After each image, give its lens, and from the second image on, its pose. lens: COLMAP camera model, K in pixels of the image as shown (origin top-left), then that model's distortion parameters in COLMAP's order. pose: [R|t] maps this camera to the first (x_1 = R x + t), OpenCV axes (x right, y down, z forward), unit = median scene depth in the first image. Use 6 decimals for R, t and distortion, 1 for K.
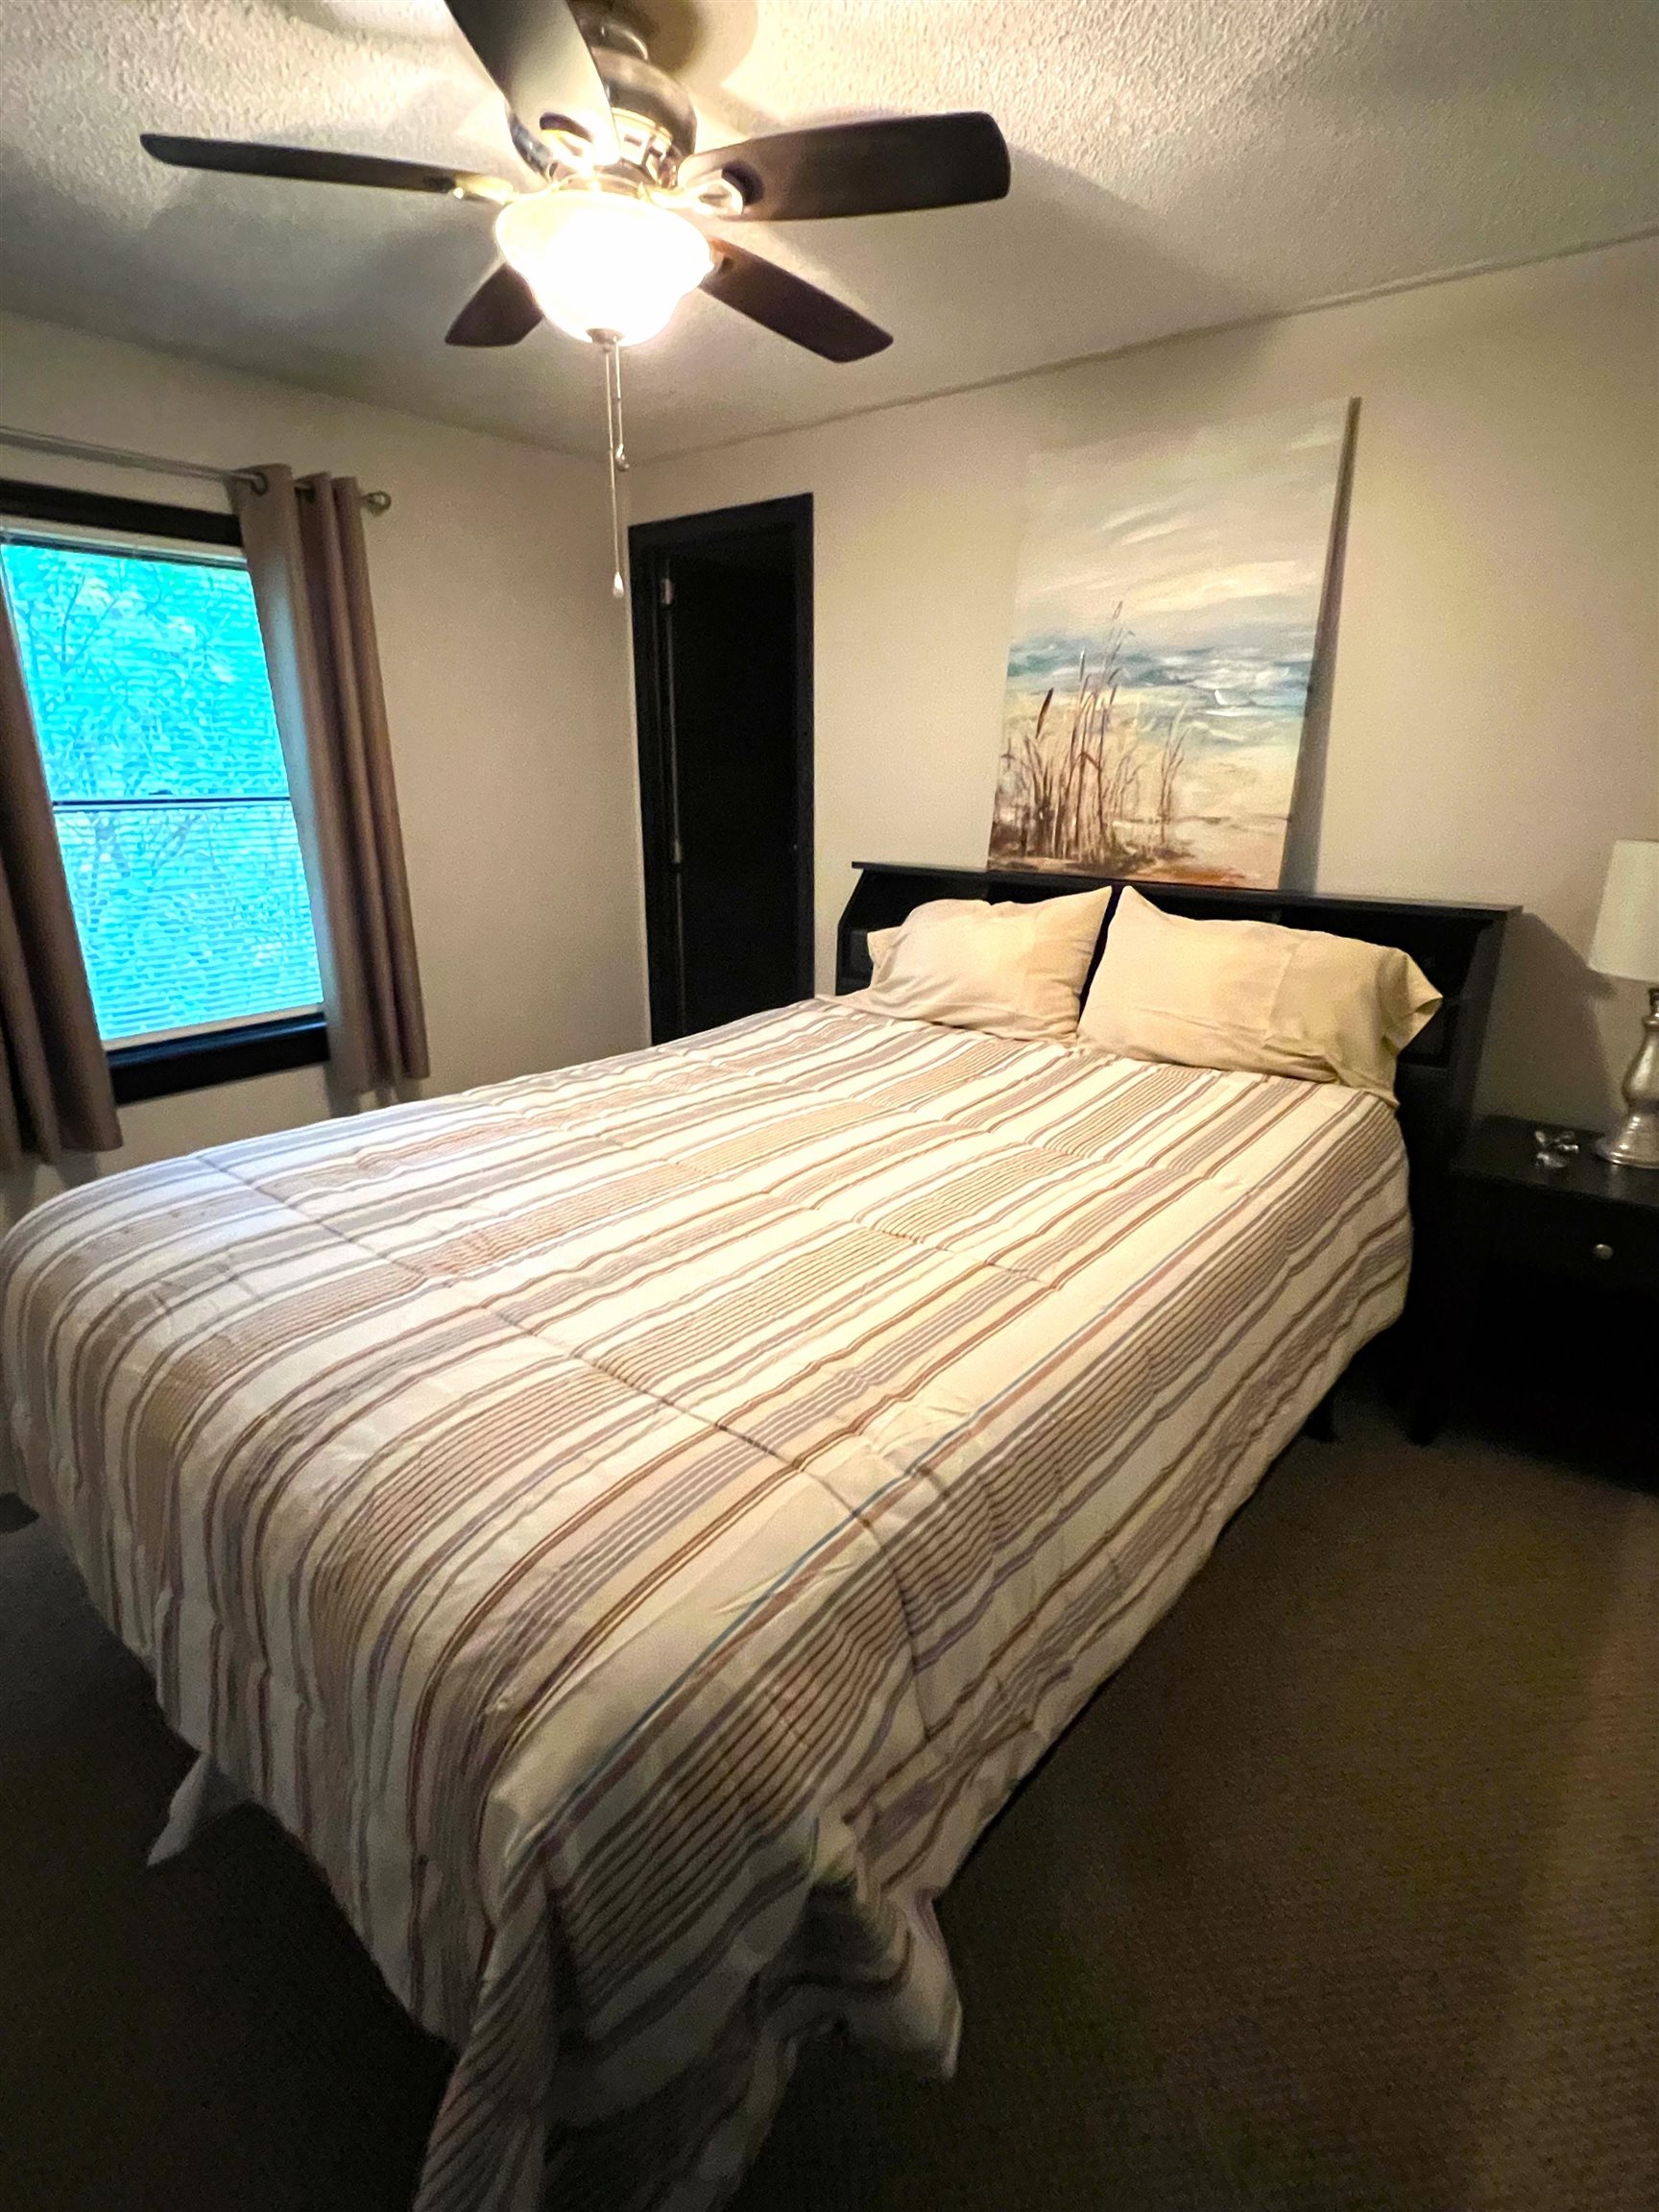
lens RADIAL K [[1121.4, 0, 823.1], [0, 1121.4, 1107.0], [0, 0, 1]] dist [-0.002029, 0.000111]
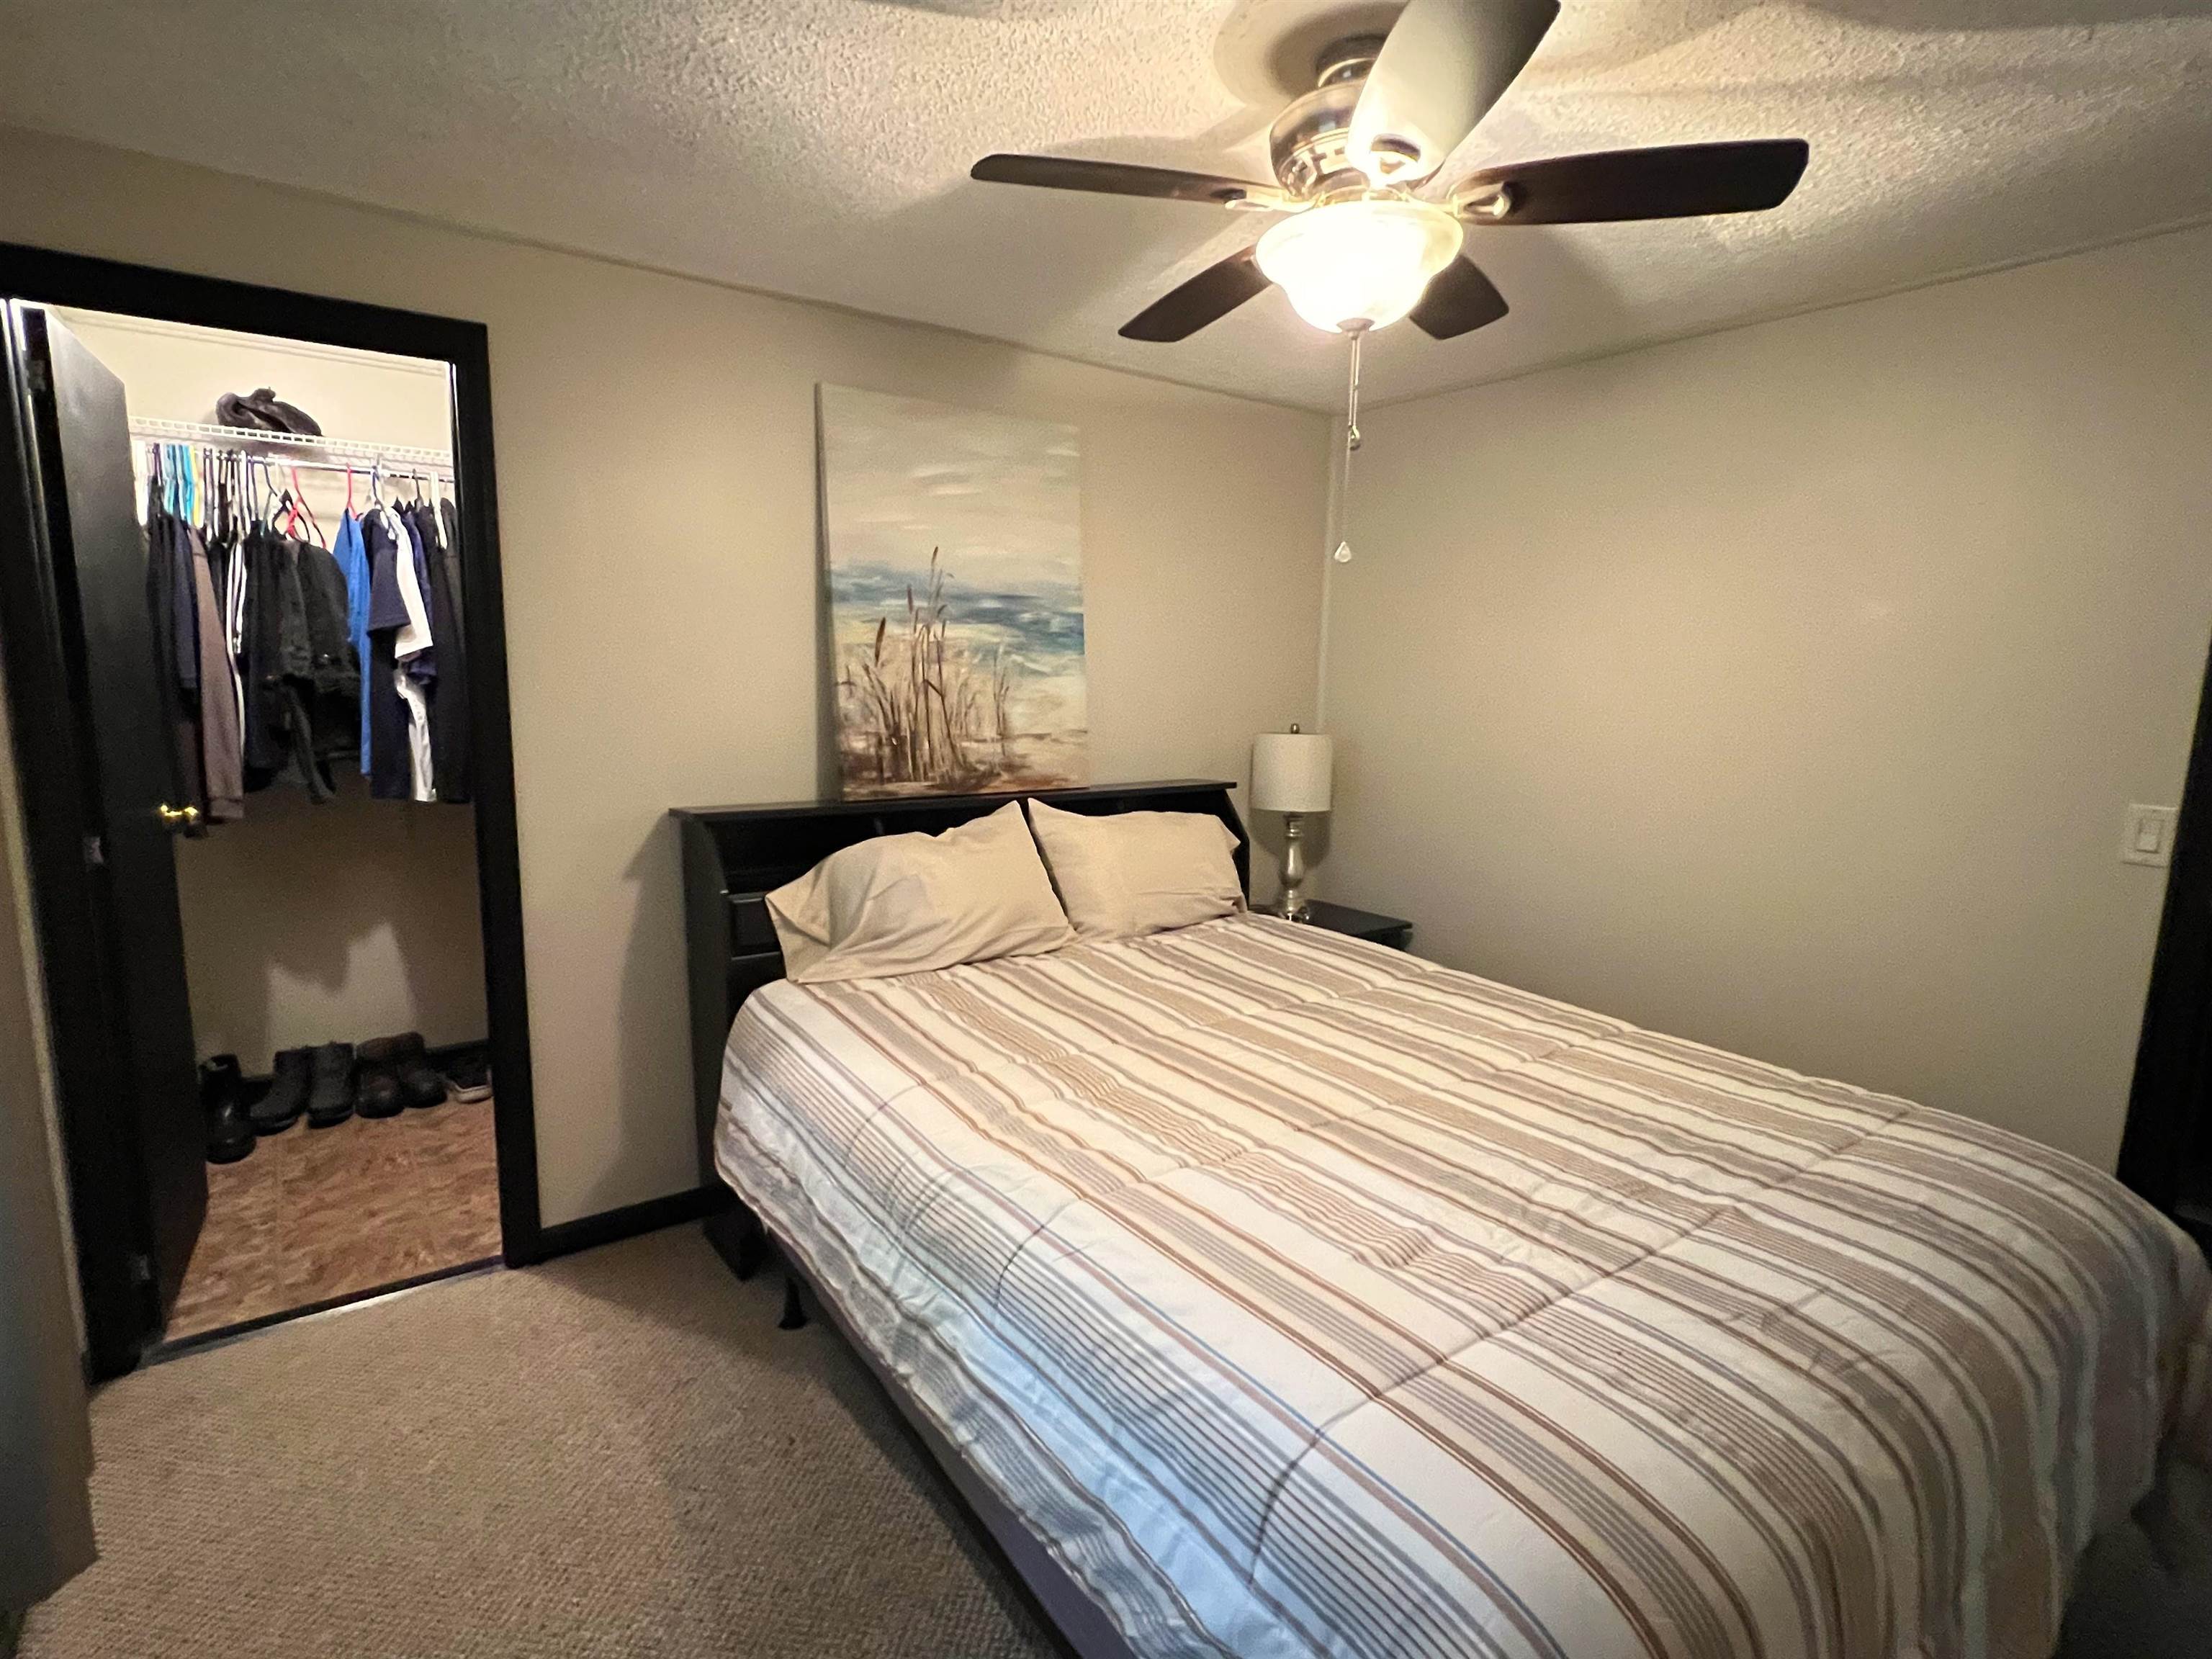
lens RADIAL K [[1121.4, 0, 1103.6], [0, 1121.4, 835.0], [0, 0, 1]] dist [-0.002029, 0.000111]
pose [[0.273645, -0.142209, 0.951260, -0.736424], [0.267389, 0.961271, 0.066787, -0.206194], [-0.923916, 0.236081, 0.301072, 0.576360]]
